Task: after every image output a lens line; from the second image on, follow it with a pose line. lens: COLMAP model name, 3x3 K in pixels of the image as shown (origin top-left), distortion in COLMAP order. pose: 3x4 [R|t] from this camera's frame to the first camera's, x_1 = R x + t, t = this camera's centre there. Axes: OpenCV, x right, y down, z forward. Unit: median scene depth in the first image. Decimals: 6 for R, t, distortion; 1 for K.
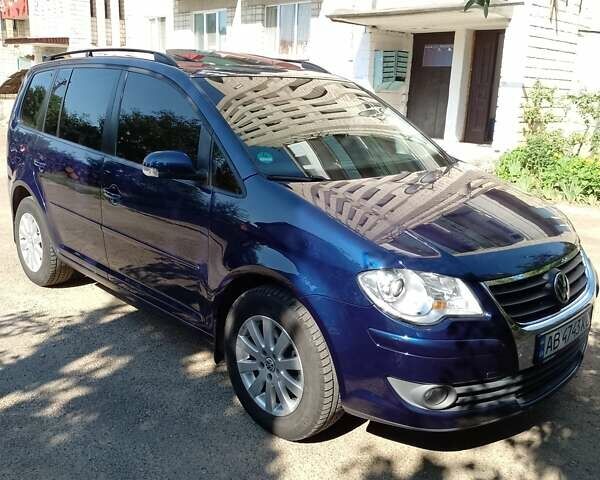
lens RADIAL K [[574.8, 0, 300.0], [0, 574.8, 240.0], [0, 0, 1]] dist [0.085202, -0.197231]
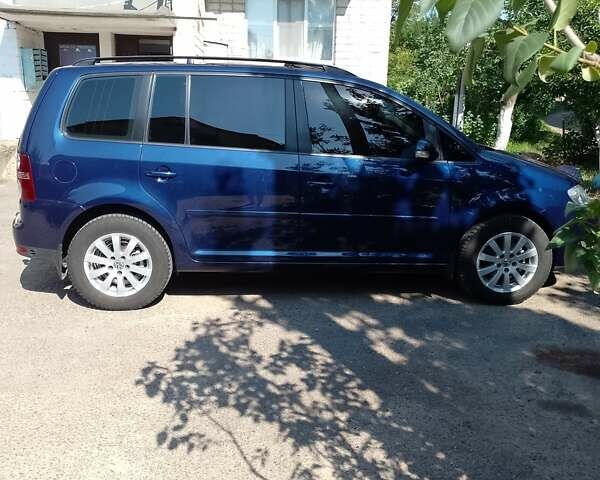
lens RADIAL K [[574.8, 0, 300.0], [0, 574.8, 240.0], [0, 0, 1]] dist [0.085202, -0.197231]
pose [[0.648384, -0.192503, 0.736574, -1.125319], [0.188557, 0.977965, 0.089609, -0.073117], [-0.737594, 0.080785, 0.670395, 0.217100]]
